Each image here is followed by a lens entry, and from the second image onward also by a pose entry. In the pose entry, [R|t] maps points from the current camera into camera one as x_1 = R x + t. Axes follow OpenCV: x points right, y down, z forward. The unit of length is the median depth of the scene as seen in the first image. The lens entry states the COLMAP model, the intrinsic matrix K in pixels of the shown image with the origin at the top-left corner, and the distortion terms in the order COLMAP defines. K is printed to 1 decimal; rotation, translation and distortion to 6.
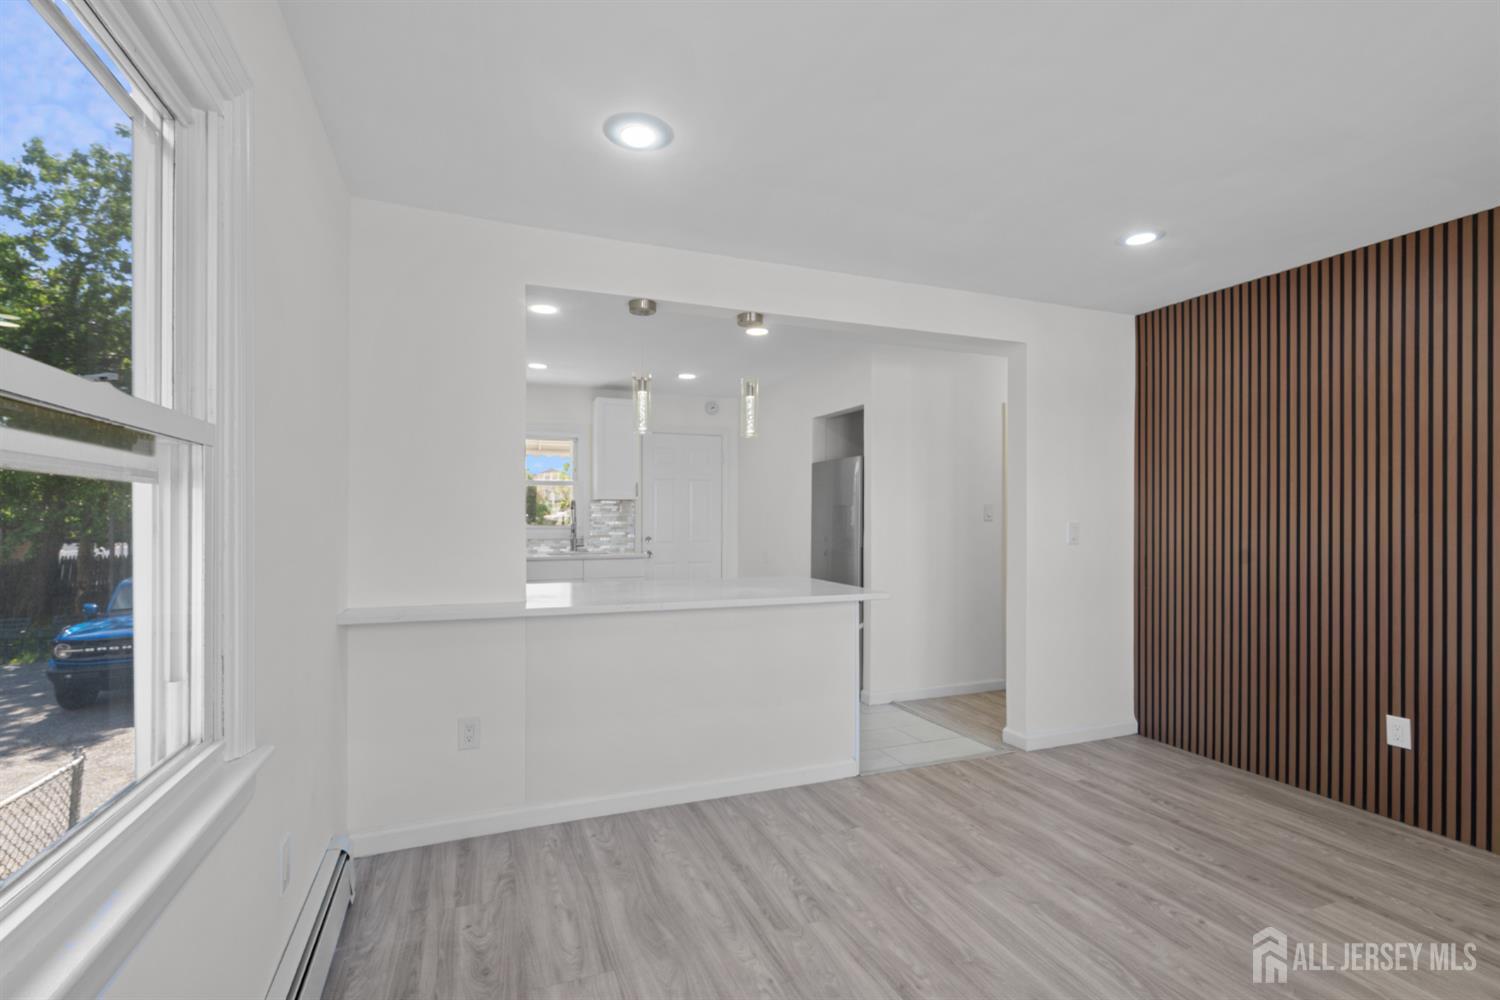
lens RADIAL K [[691.1, 0, 750.6], [0, 691.1, 514.9], [0, 0, 1]] dist [-0.006317, 0.002990]
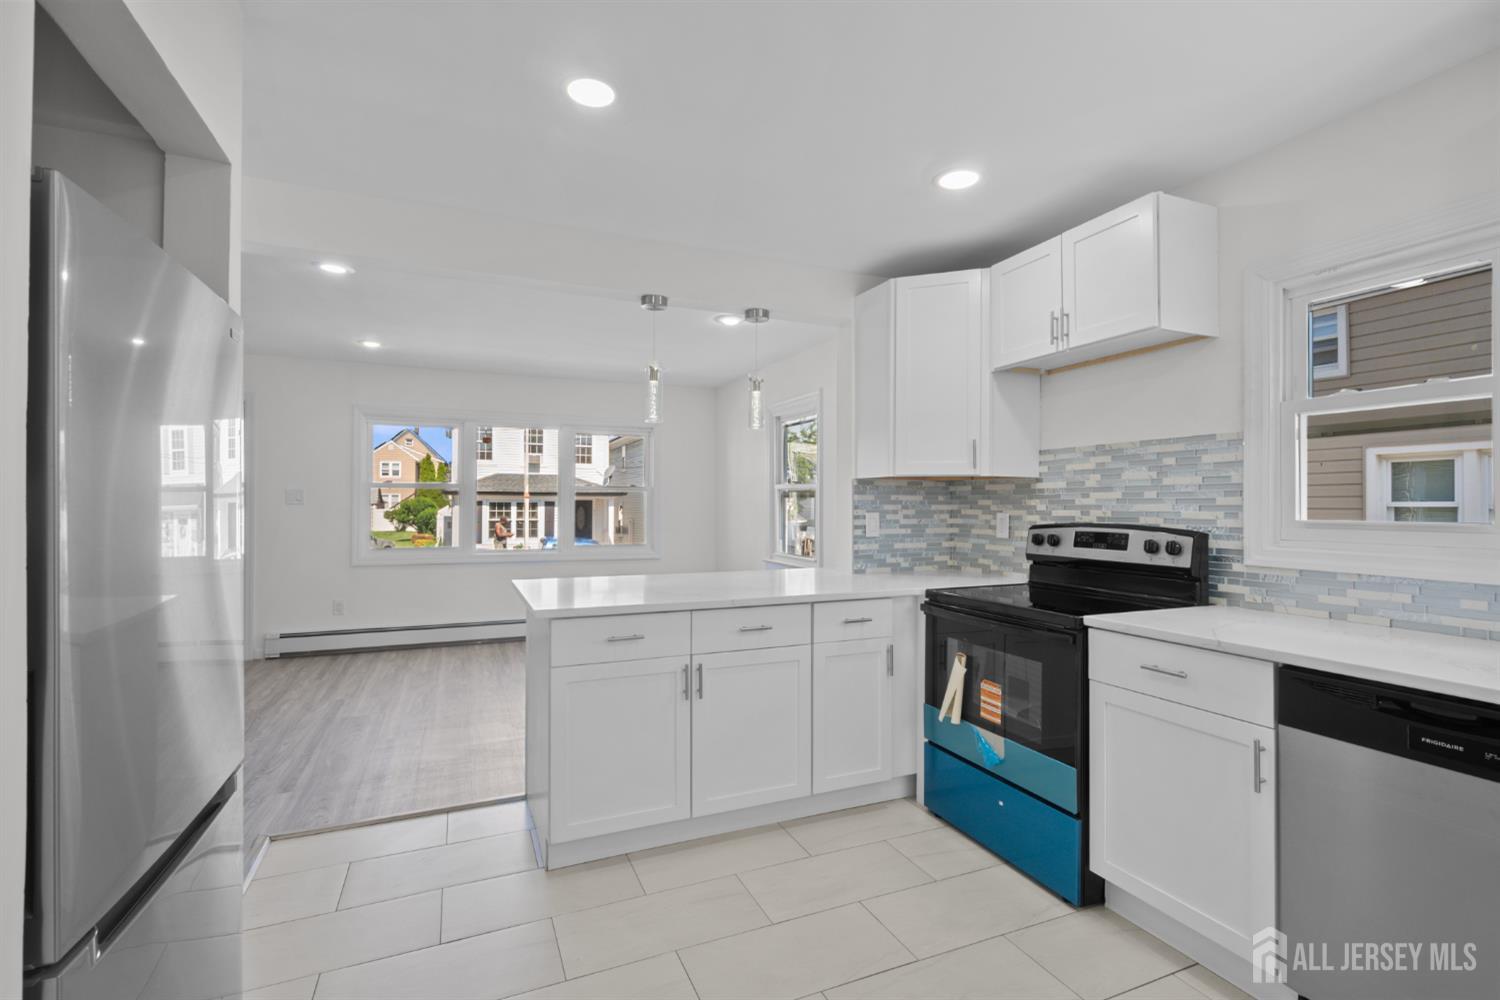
lens RADIAL K [[691.1, 0, 760.7], [0, 691.1, 500.9], [0, 0, 1]] dist [-0.006317, 0.002990]
pose [[-0.999570, -0.005792, -0.028762, -0.146632], [-0.005639, 0.999969, -0.005406, 0.002214], [0.028792, -0.005241, -0.999572, 2.335992]]
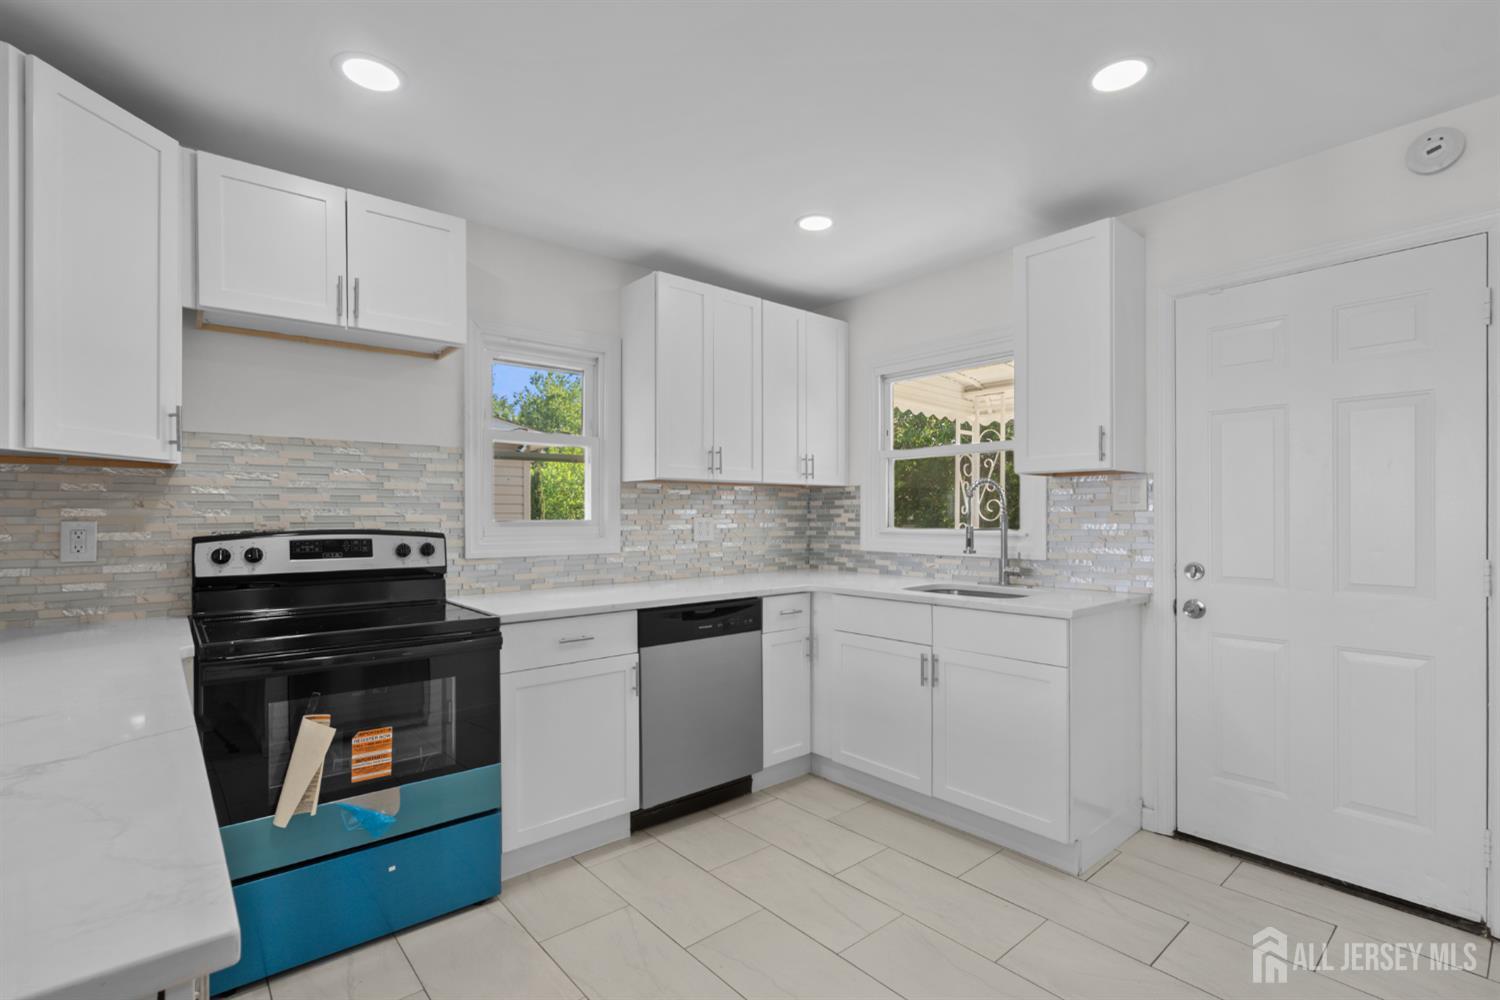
lens RADIAL K [[691.1, 0, 755.1], [0, 691.1, 515.0], [0, 0, 1]] dist [-0.006317, 0.002990]
pose [[0.323018, -0.003621, -0.946386, 0.338897], [0.002450, 0.999993, -0.002990, 0.012295], [0.946390, -0.001352, 0.323024, 1.576529]]
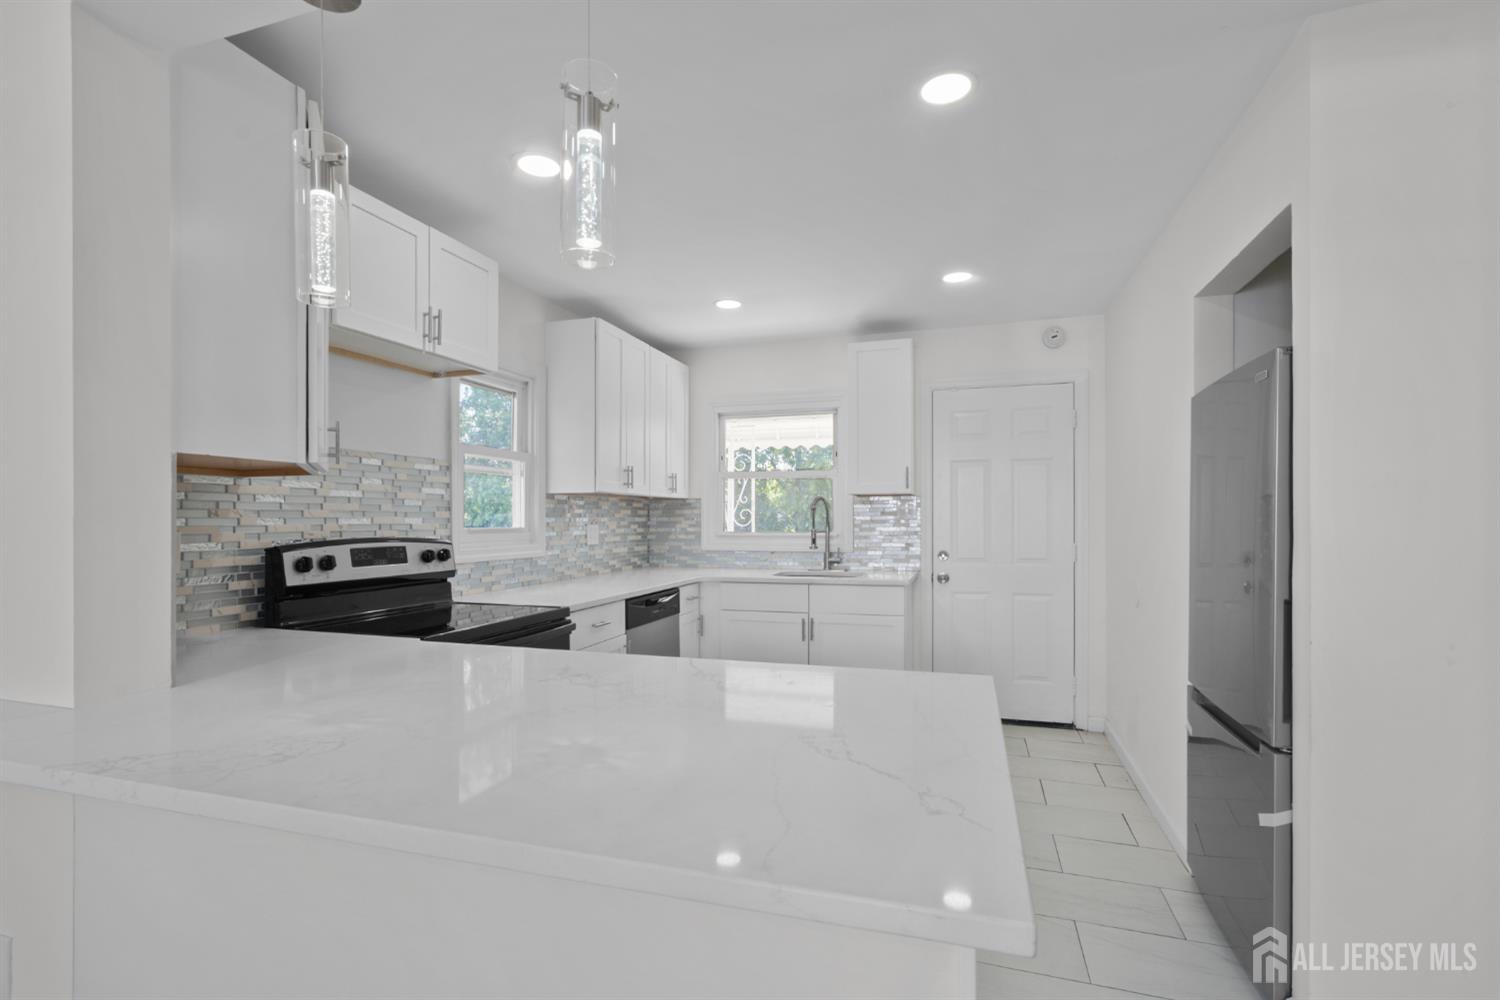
lens RADIAL K [[691.1, 0, 751.0], [0, 691.1, 515.0], [0, 0, 1]] dist [-0.006317, 0.002990]
pose [[0.774027, -0.009369, -0.633084, 0.299511], [0.004698, 0.999948, -0.009054, 0.007294], [0.633136, 0.004034, 0.774030, 0.950783]]
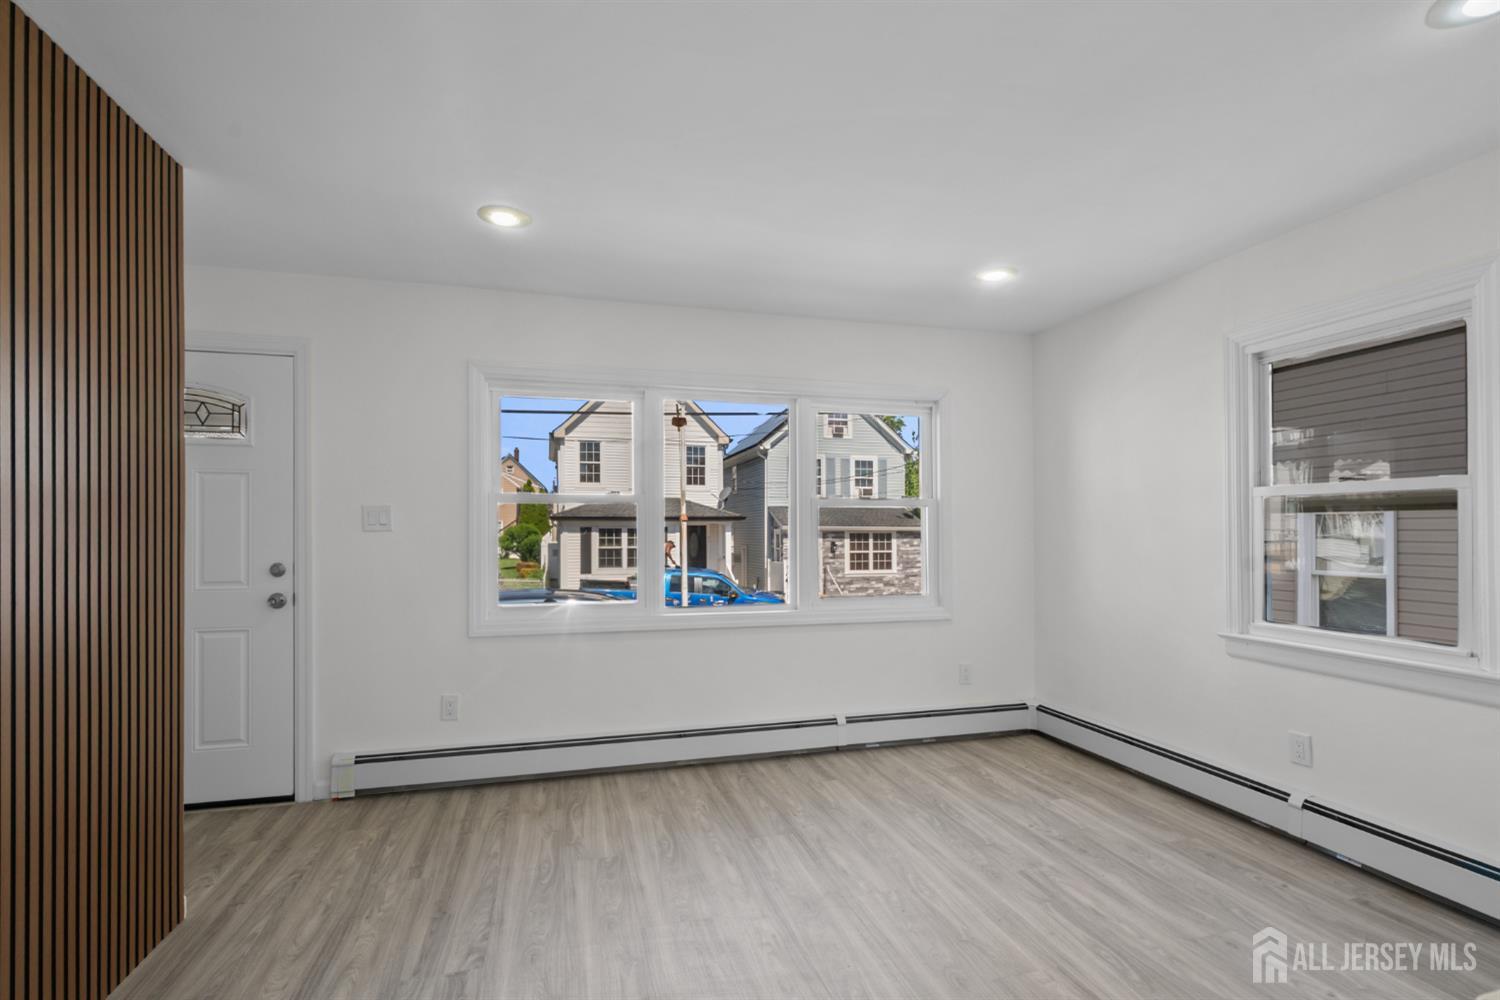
lens RADIAL K [[691.1, 0, 745.4], [0, 691.1, 530.9], [0, 0, 1]] dist [-0.006317, 0.002990]
pose [[-0.994007, -0.000441, 0.109314, 0.415115], [-0.000263, 0.999999, 0.001639, 0.006343], [-0.109315, 0.001600, -0.994006, 1.366440]]
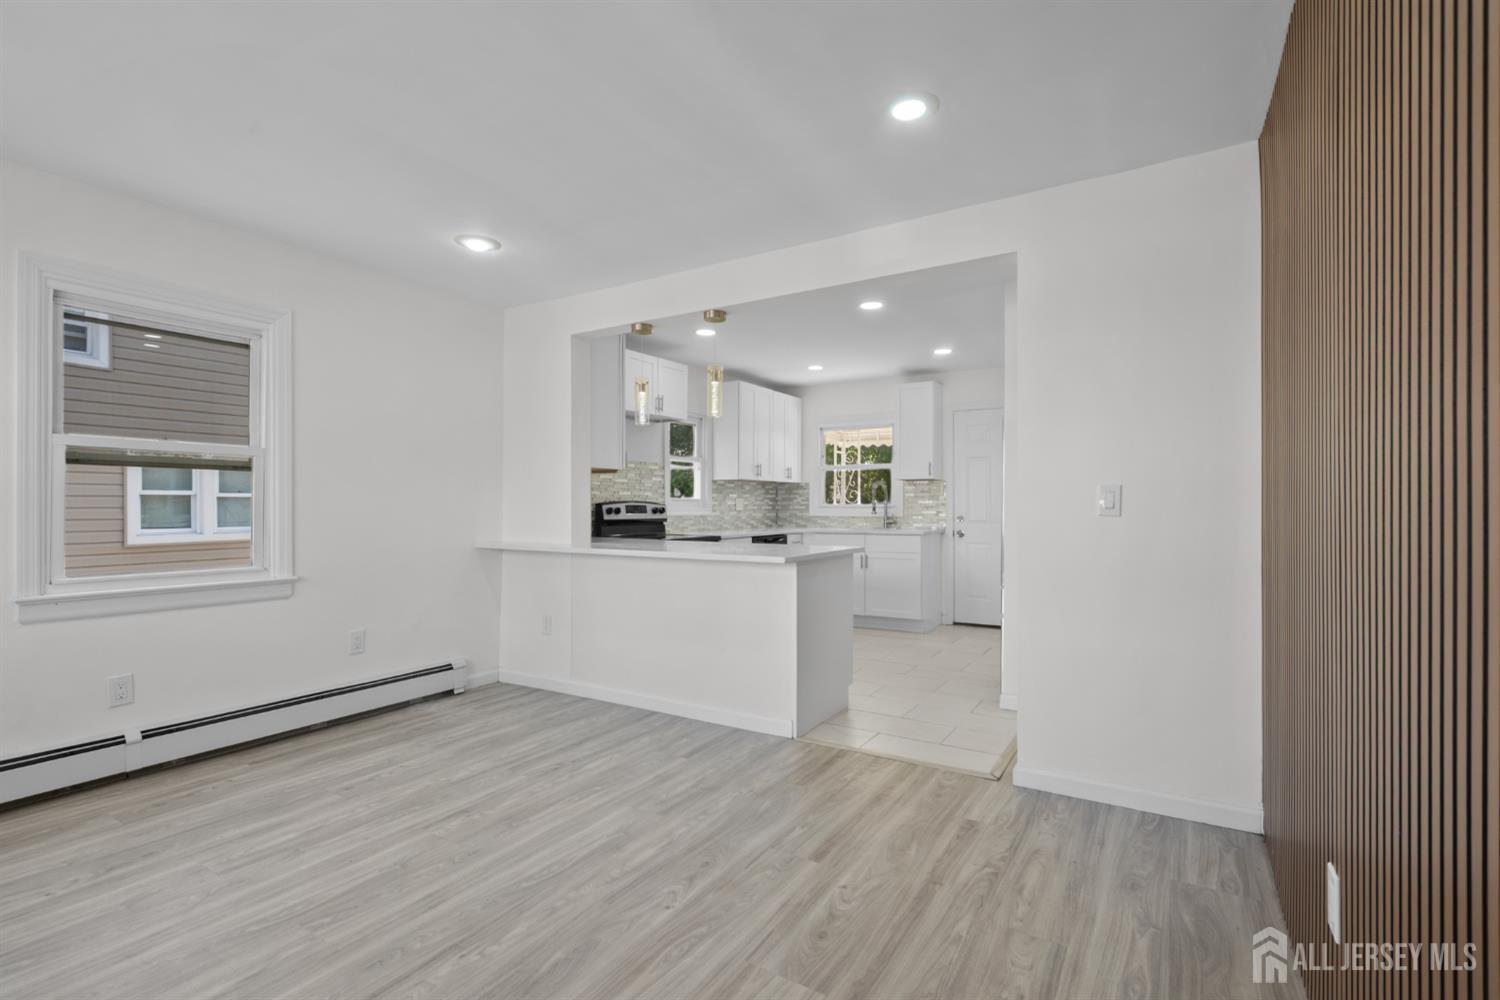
lens RADIAL K [[691.1, 0, 757.9], [0, 691.1, 501.1], [0, 0, 1]] dist [-0.006317, 0.002990]
pose [[0.602147, -0.008676, -0.798338, 1.145935], [0.001167, 0.999949, -0.009986, 0.048381], [0.798384, 0.005081, 0.602127, 0.424909]]
